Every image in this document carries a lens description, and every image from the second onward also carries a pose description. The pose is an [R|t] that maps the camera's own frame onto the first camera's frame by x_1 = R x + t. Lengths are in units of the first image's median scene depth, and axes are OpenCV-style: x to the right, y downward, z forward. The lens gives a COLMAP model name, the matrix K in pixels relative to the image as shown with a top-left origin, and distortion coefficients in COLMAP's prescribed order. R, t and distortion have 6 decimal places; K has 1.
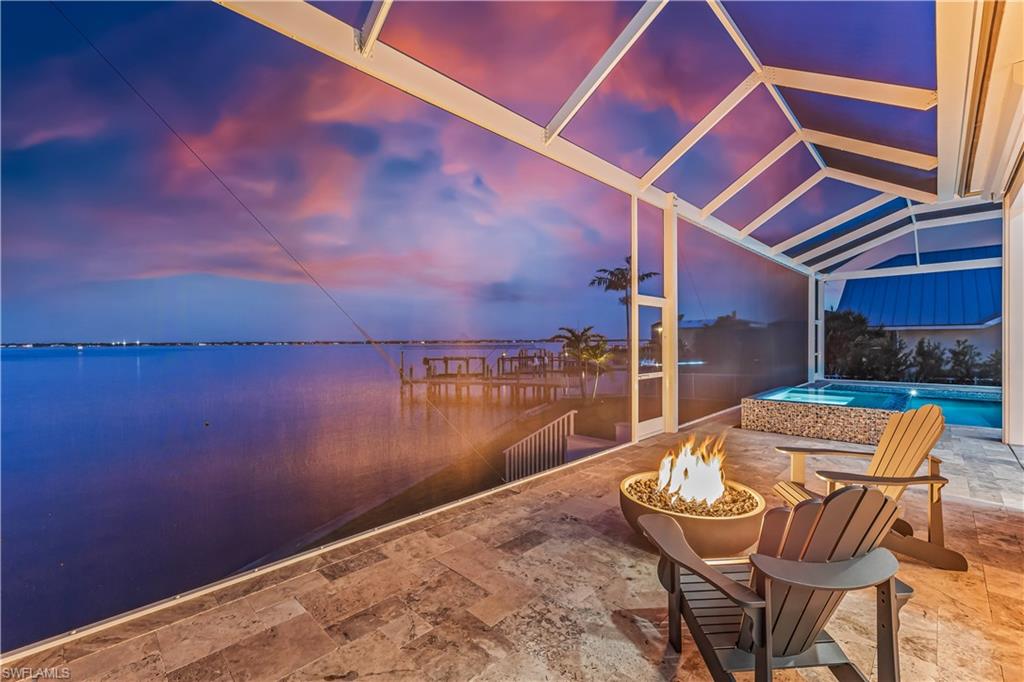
lens RADIAL K [[430.1, 0, 506.8], [0, 430.1, 347.1], [0, 0, 1]] dist [-0.000436, -0.000908]
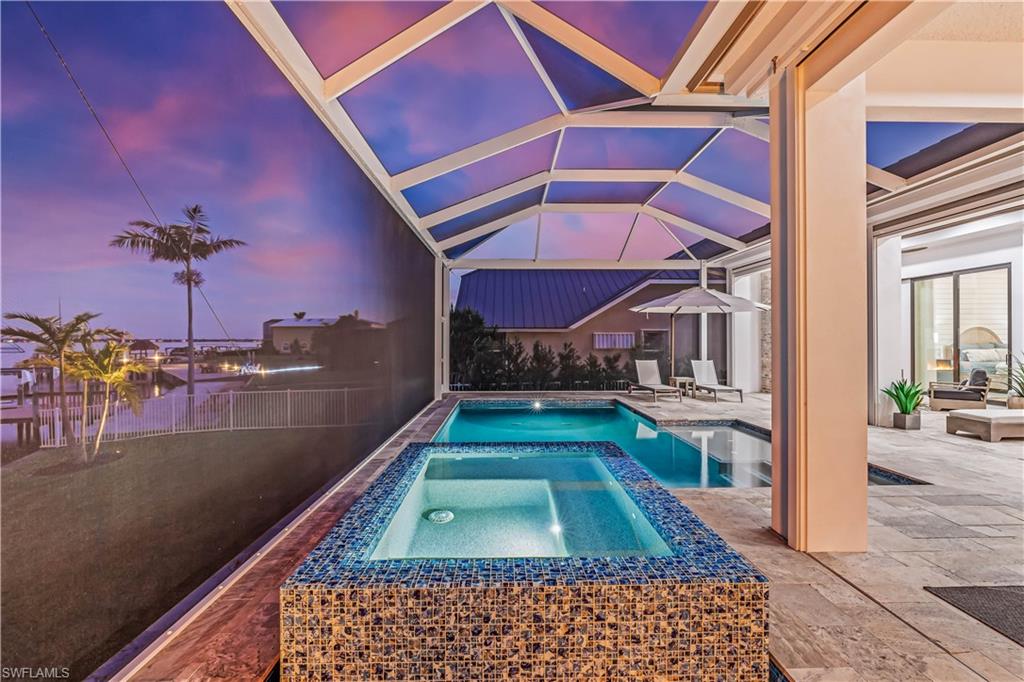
lens RADIAL K [[459.3, 0, 515.6], [0, 459.3, 336.8], [0, 0, 1]] dist [-0.000141, 0.000336]
pose [[0.684142, 0.013249, 0.729229, 0.137856], [0.004789, 0.999732, -0.022656, -0.004427], [-0.729333, 0.018993, 0.683895, 0.223720]]
